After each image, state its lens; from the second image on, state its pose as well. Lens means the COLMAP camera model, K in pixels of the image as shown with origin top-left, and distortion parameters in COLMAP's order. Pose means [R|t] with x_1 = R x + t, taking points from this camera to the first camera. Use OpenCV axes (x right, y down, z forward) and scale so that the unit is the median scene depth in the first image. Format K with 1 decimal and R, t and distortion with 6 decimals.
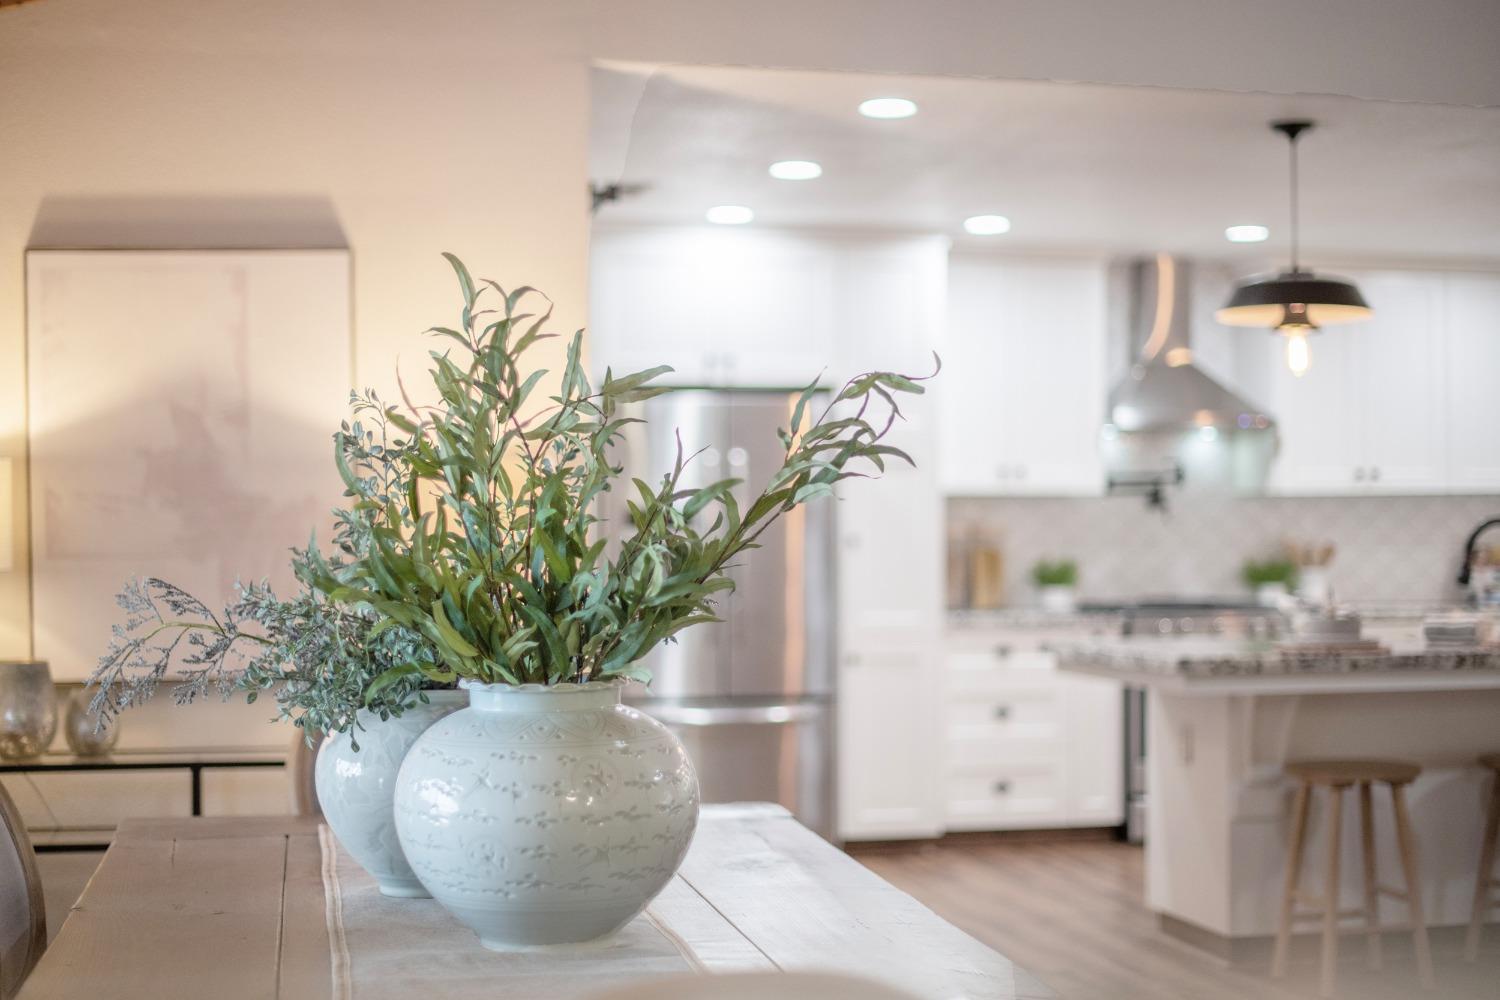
lens RADIAL K [[2194.4, 0, 740.0], [0, 2194.4, 499.8], [0, 0, 1]] dist [-0.018983, 0.000000]
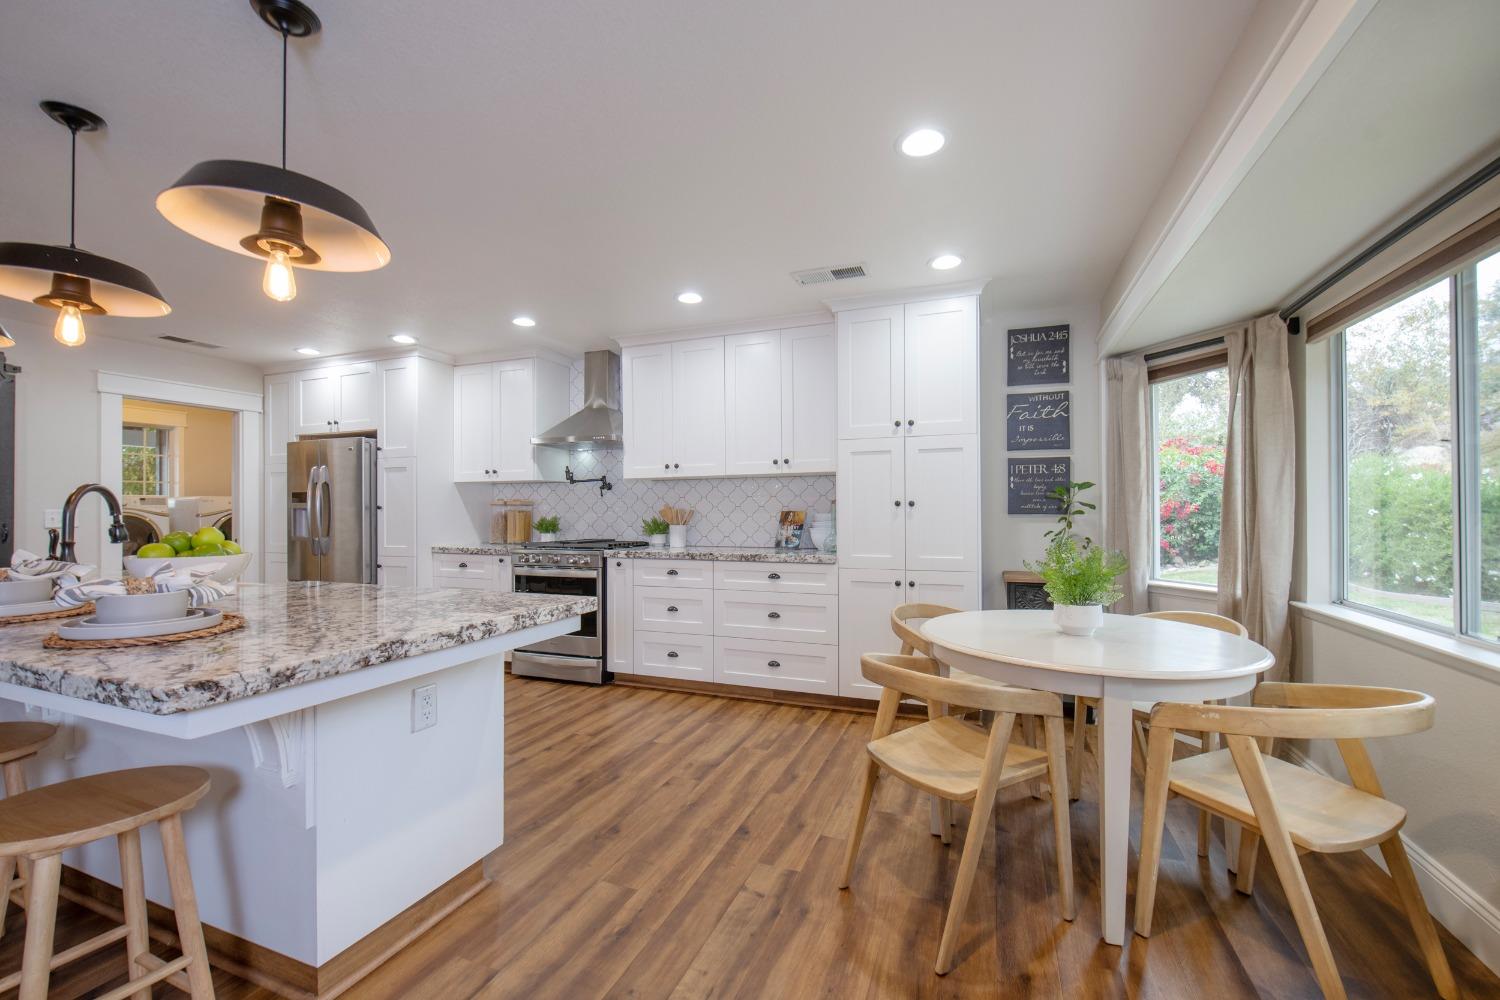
lens RADIAL K [[607.1, 0, 757.6], [0, 607.1, 515.7], [0, 0, 1]] dist [-0.013322, -0.002443]
pose [[0.842896, 0.000363, -0.538076, 0.594247], [0.010978, 0.999780, 0.017871, 0.018106], [0.537964, -0.020971, 0.842707, 0.668622]]
